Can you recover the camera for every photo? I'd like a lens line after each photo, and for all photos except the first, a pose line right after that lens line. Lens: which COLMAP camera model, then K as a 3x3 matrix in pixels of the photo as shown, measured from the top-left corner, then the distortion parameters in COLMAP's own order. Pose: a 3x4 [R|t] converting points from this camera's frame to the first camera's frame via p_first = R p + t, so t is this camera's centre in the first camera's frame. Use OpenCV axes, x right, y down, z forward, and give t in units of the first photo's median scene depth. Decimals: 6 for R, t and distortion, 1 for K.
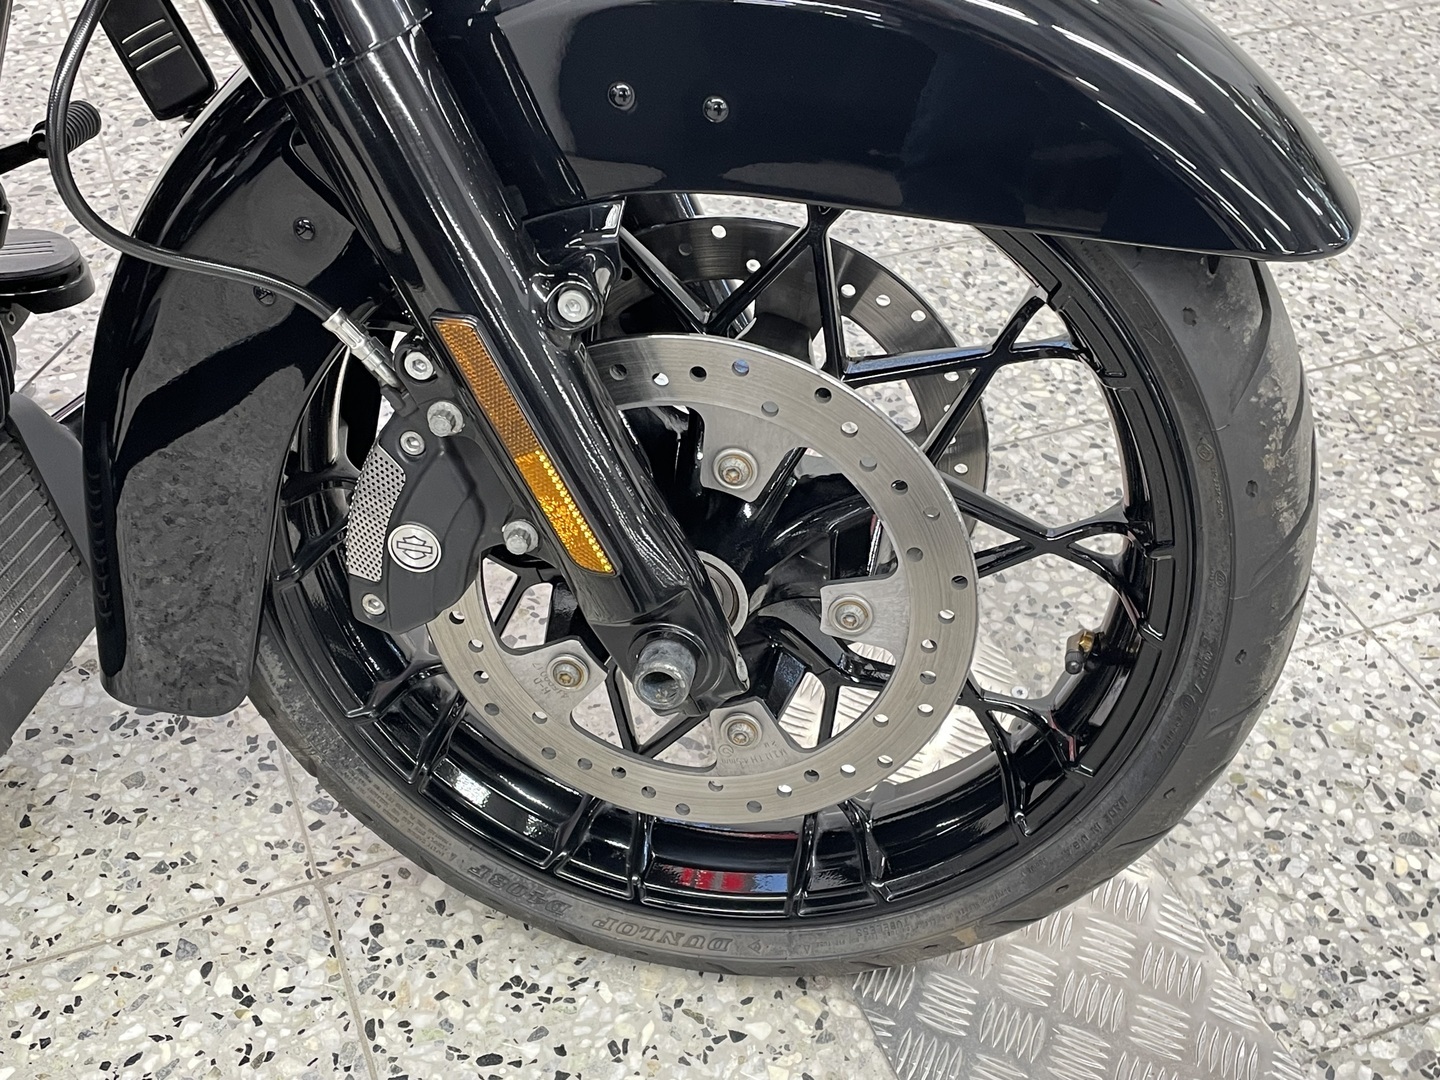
lens RADIAL K [[1679.1, 0, 720.8], [0, 1679.1, 537.9], [0, 0, 1]] dist [0.051378, 0.000000]
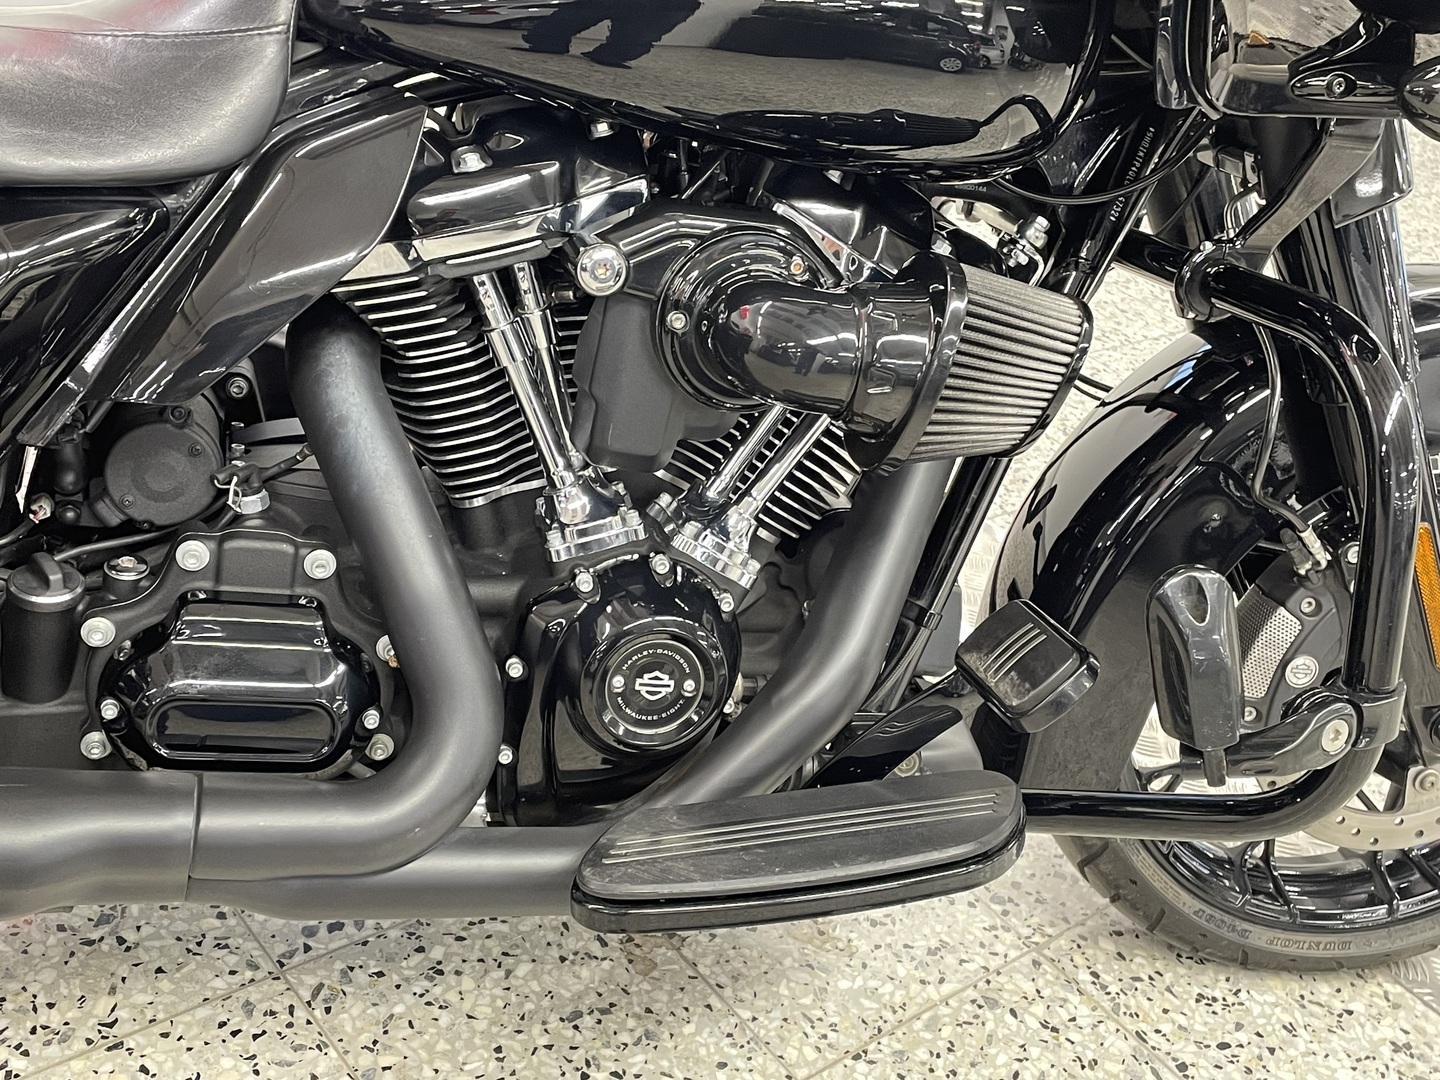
lens RADIAL K [[1679.1, 0, 716.1], [0, 1679.1, 540.5], [0, 0, 1]] dist [0.051378, 0.000000]
pose [[0.941733, -0.040826, 0.333874, -1.002804], [0.090694, 0.986664, -0.135164, 0.039743], [-0.323903, 0.157569, 0.932877, -0.273330]]
